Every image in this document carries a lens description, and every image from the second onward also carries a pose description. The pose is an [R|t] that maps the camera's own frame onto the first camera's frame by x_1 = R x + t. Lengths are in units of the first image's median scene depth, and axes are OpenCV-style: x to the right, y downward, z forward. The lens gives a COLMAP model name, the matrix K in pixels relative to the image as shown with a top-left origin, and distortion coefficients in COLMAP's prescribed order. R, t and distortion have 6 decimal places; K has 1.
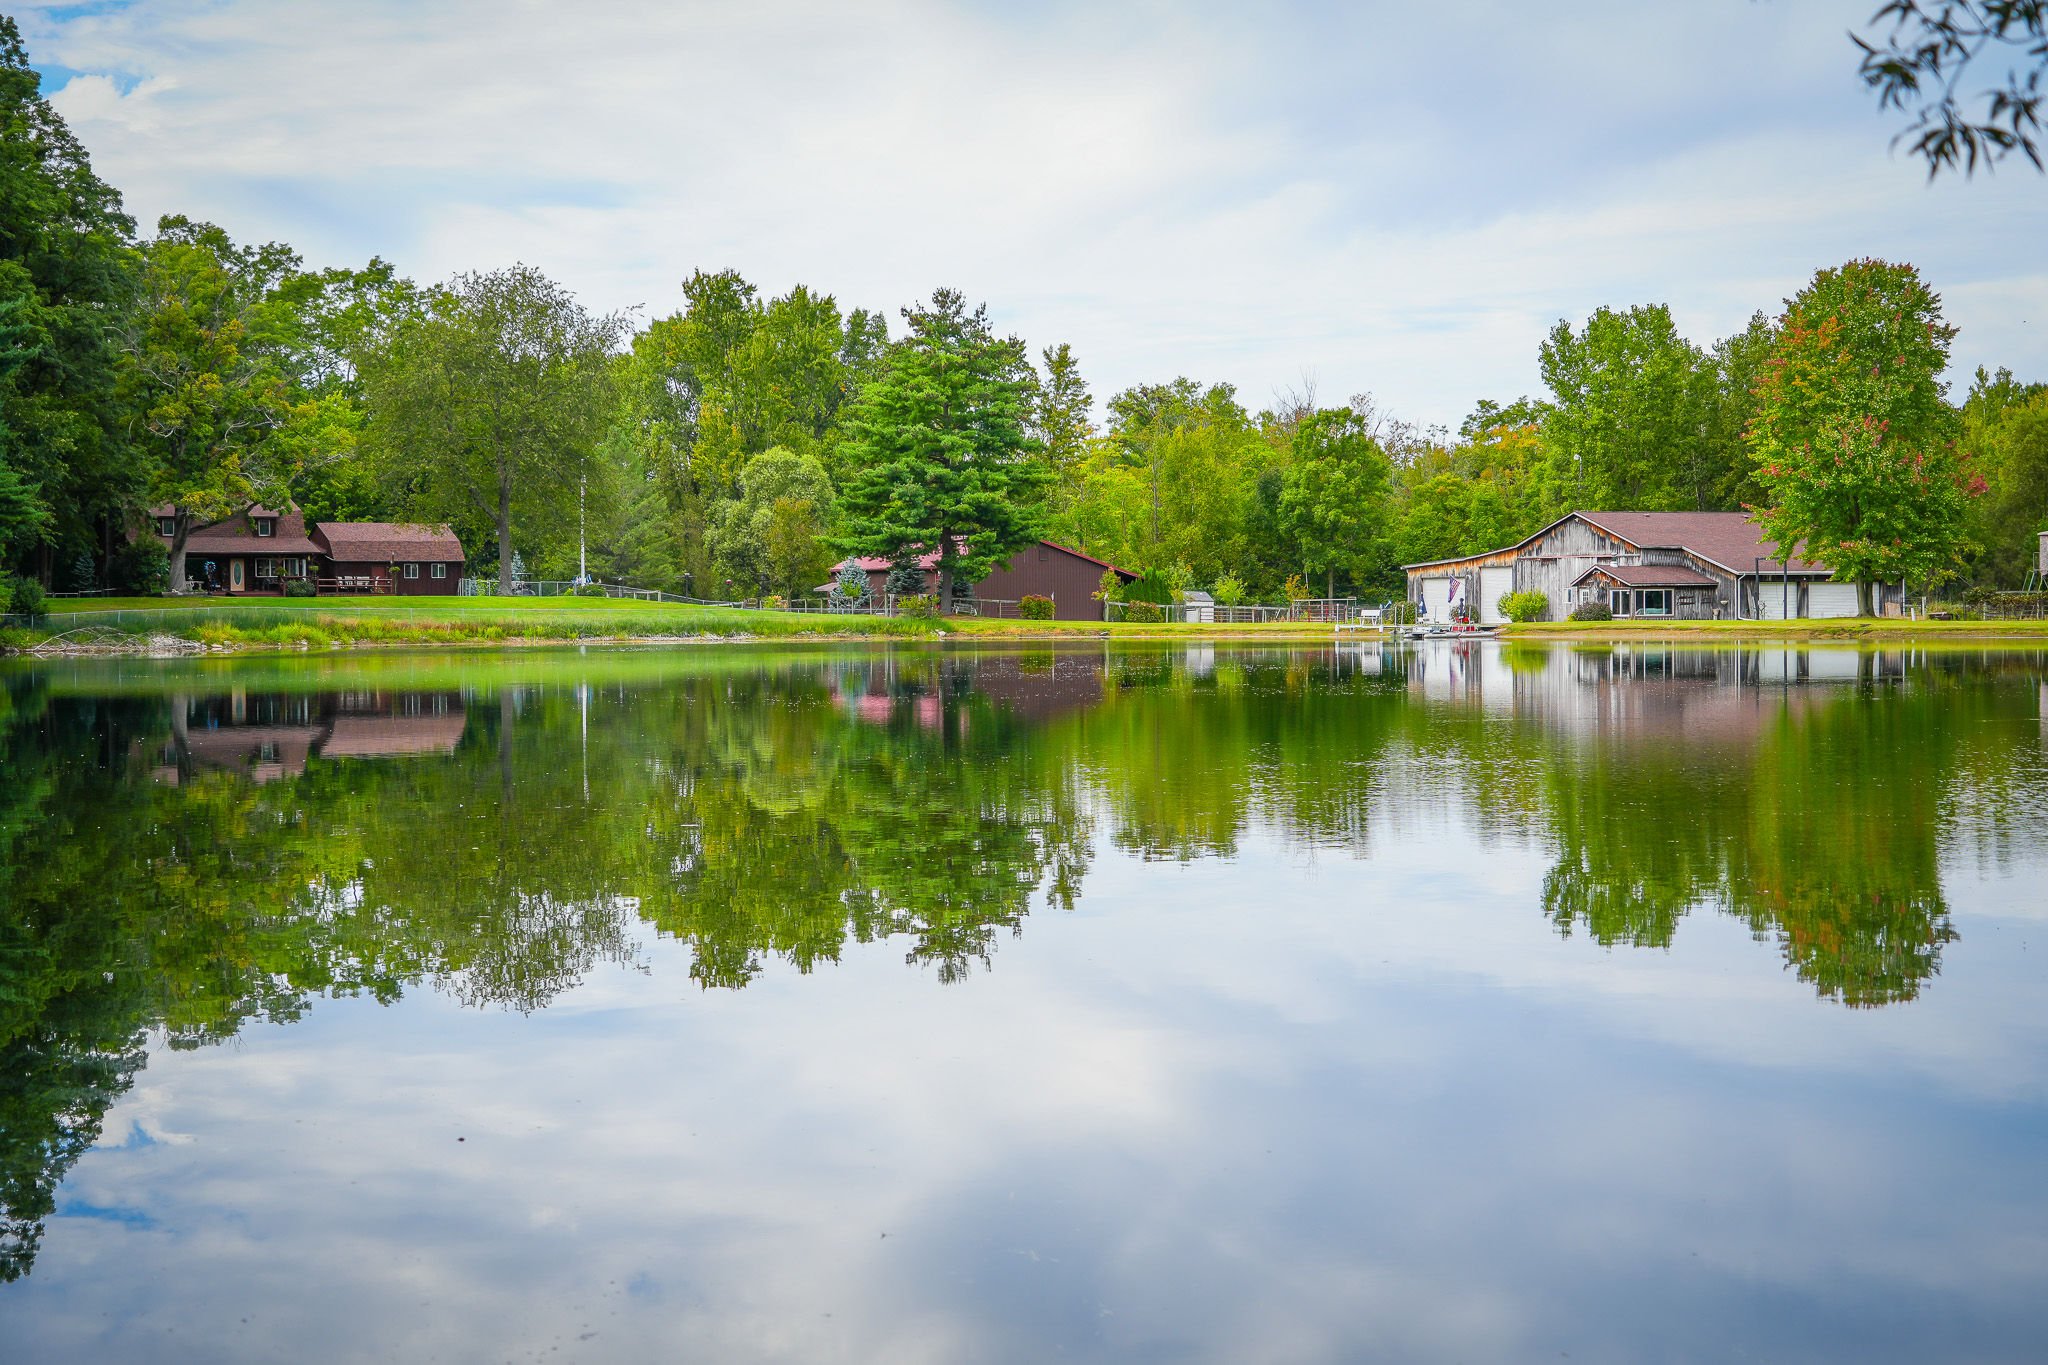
lens RADIAL K [[3565.9, 0, 1023.5], [0, 3565.9, 681.9], [0, 0, 1]] dist [-0.023524, 0.000000]
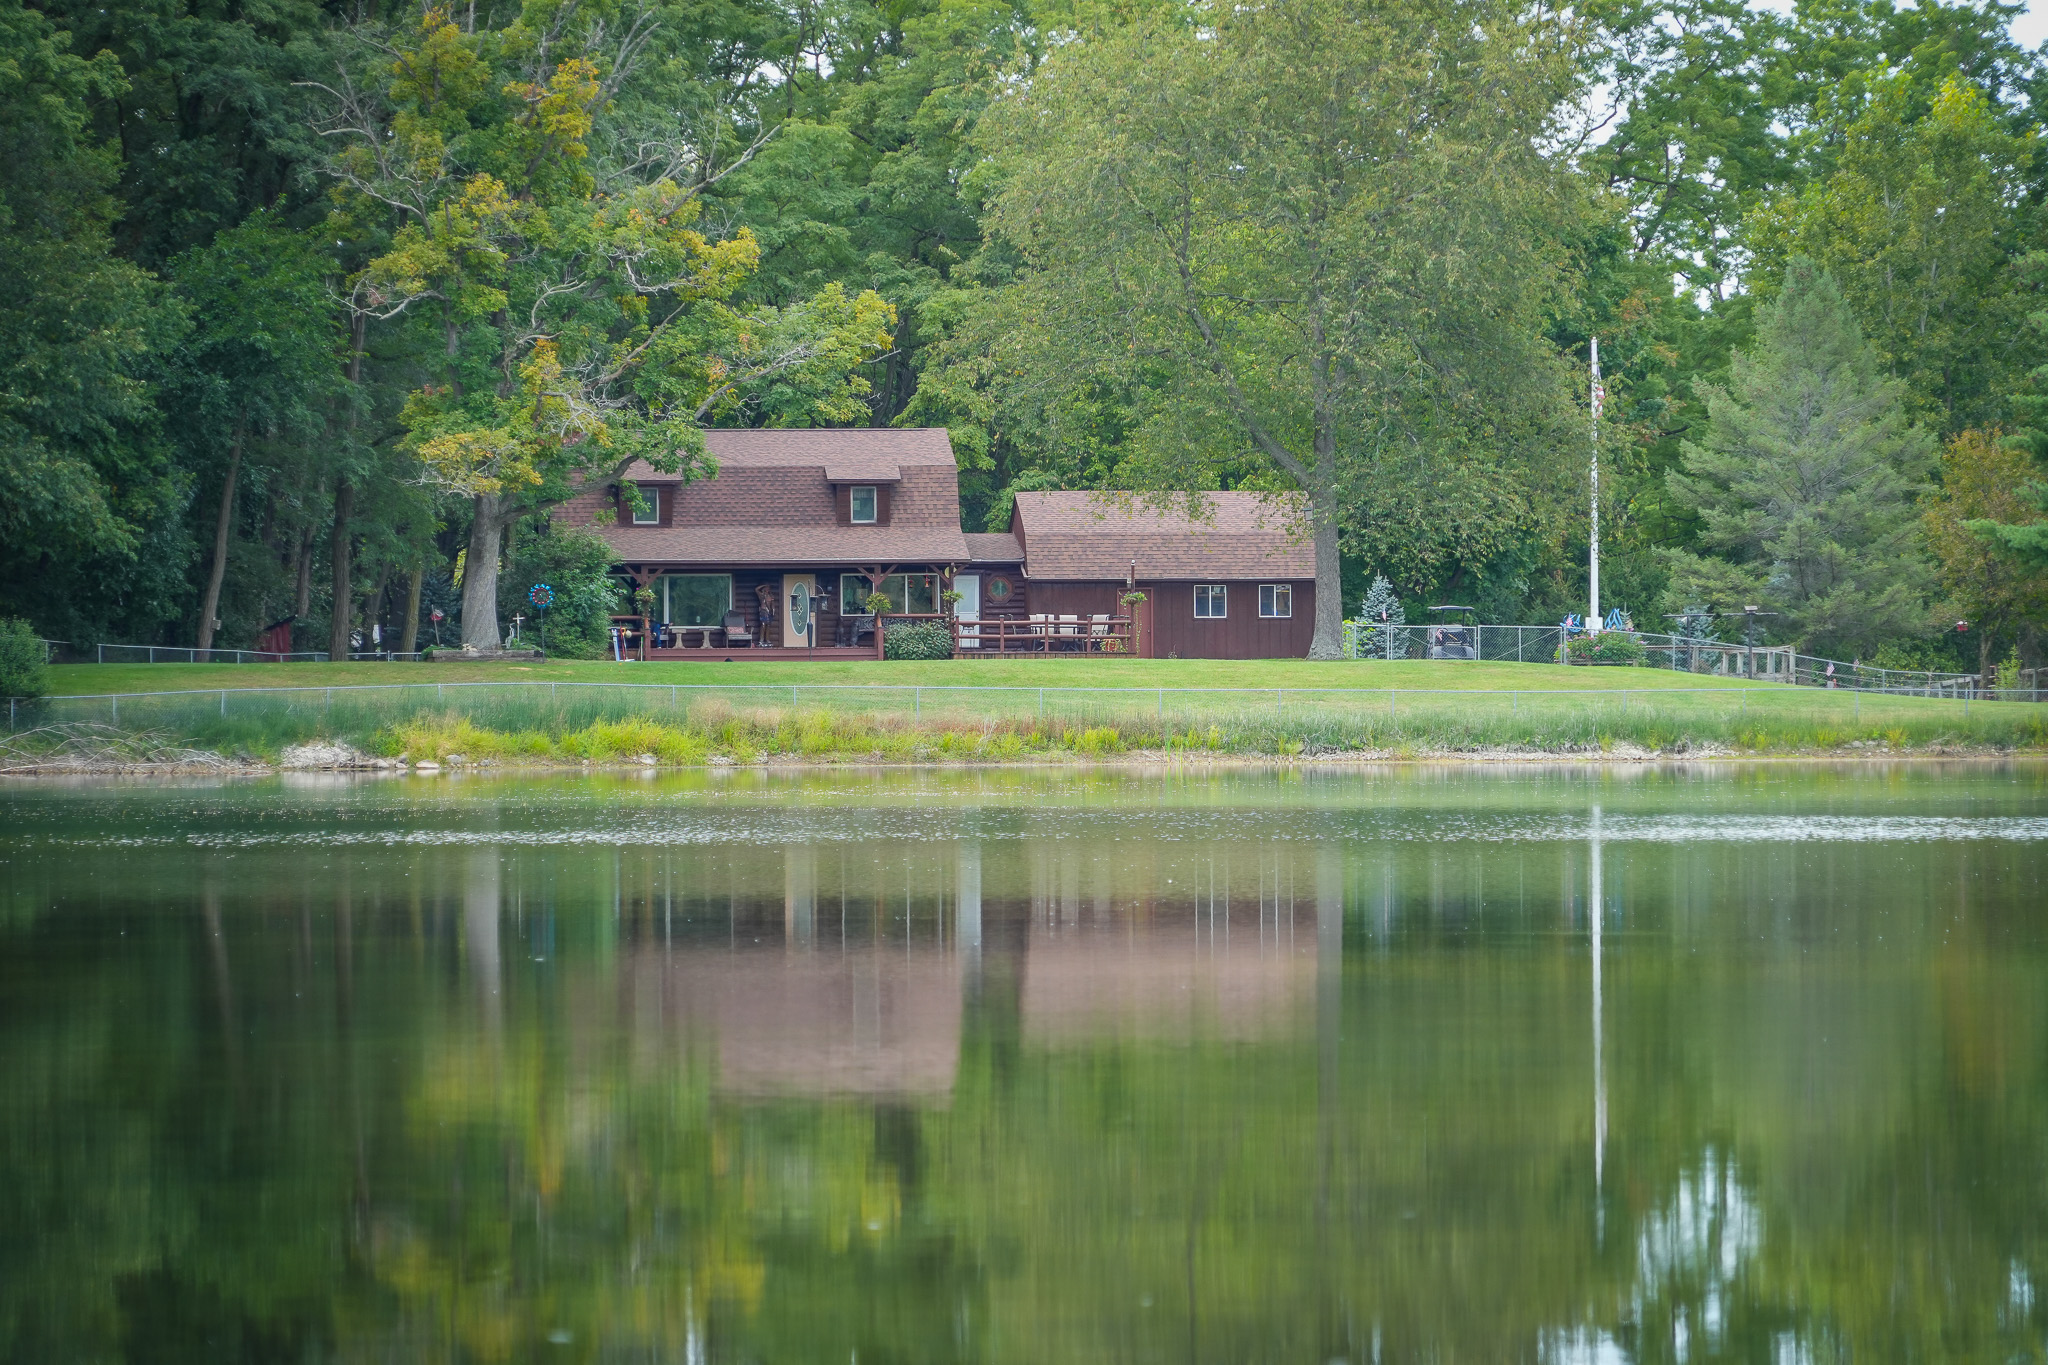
lens RADIAL K [[10967.8, 0, 1024.0], [0, 10967.8, 683.6], [0, 0, 1]] dist [-0.521270, 0.000000]
pose [[0.935516, 0.000596, -0.353283, 0.325986], [-0.008440, 0.999751, -0.020665, 0.007564], [0.353183, 0.022314, 0.935288, -0.293878]]
